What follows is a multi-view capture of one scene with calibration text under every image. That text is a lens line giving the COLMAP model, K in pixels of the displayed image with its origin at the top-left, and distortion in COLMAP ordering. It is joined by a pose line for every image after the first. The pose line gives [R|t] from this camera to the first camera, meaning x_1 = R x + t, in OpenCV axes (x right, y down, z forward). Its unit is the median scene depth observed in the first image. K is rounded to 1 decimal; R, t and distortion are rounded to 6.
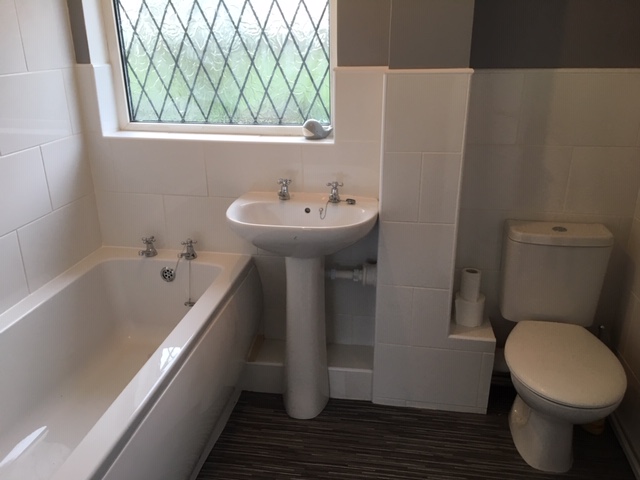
lens RADIAL K [[535.3, 0, 322.1], [0, 535.3, 241.0], [0, 0, 1]] dist [0.073302, -0.101555]
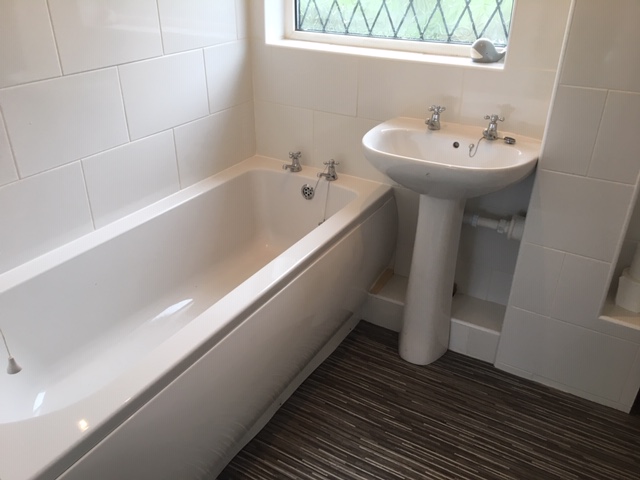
lens RADIAL K [[535.3, 0, 318.5], [0, 535.3, 242.6], [0, 0, 1]] dist [0.073302, -0.101555]
pose [[0.929471, 0.186348, -0.318367, 0.072477], [-0.139612, 0.976532, 0.163992, -0.013352], [0.341455, -0.107978, 0.933675, 0.069585]]
